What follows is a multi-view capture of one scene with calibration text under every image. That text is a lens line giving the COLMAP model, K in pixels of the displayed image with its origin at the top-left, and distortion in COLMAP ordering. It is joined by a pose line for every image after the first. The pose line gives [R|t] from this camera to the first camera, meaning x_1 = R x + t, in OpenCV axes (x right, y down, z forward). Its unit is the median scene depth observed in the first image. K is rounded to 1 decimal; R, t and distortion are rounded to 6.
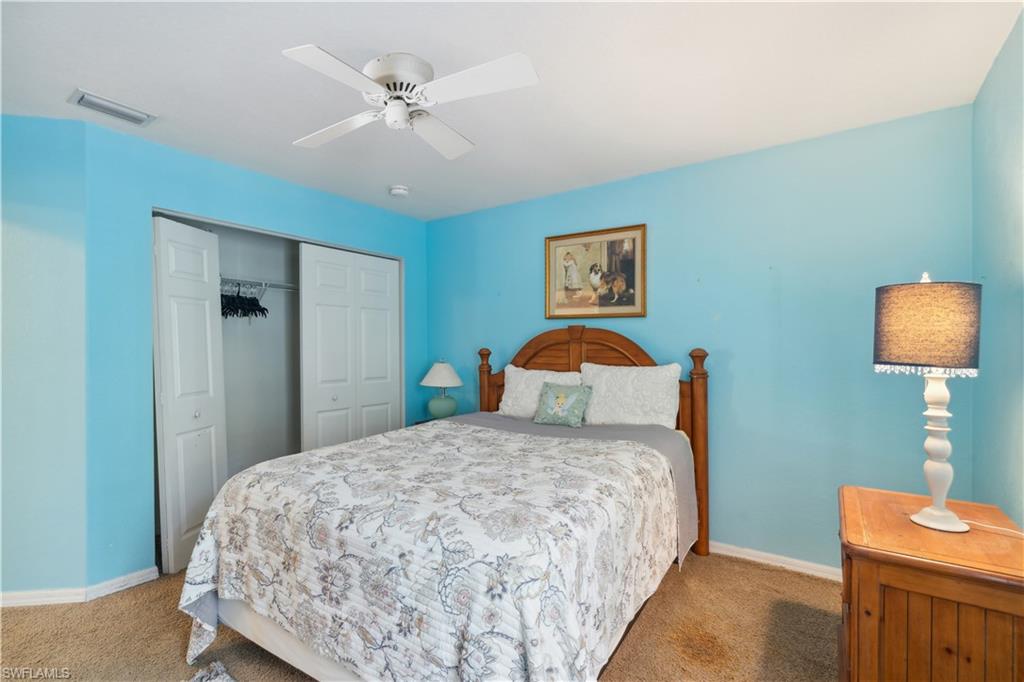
lens RADIAL K [[478.2, 0, 501.6], [0, 478.2, 344.7], [0, 0, 1]] dist [-0.000202, -0.000221]
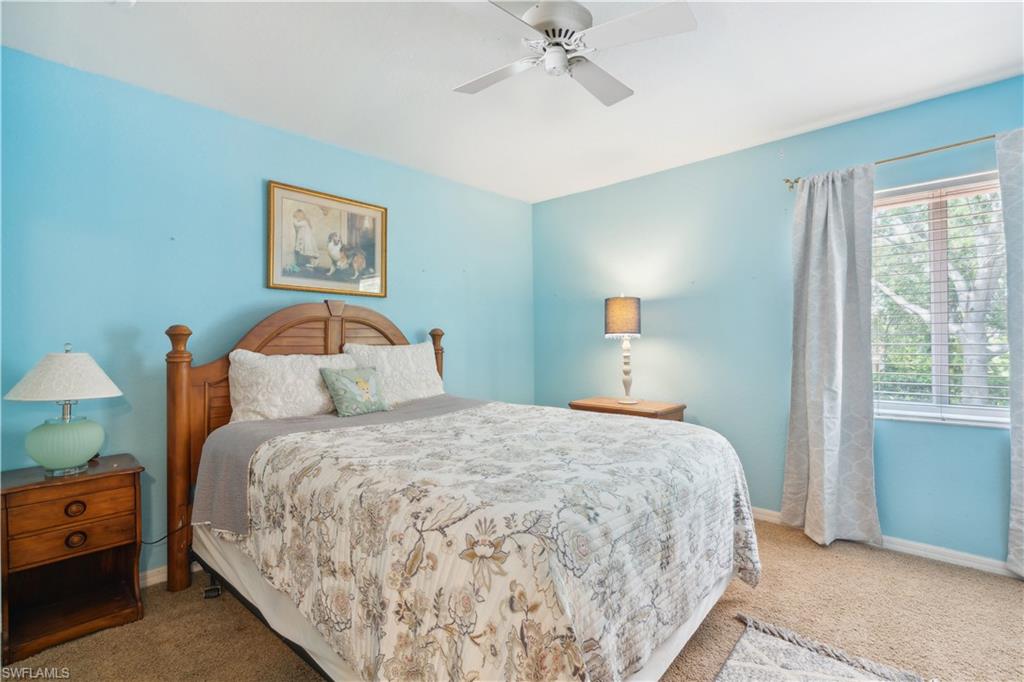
lens RADIAL K [[478.2, 0, 501.6], [0, 478.2, 344.7], [0, 0, 1]] dist [-0.000202, -0.000221]
pose [[0.137618, -0.009820, 0.990437, -0.660901], [0.004794, 0.999946, 0.009248, 0.033144], [-0.990474, 0.003476, 0.137657, 0.584092]]
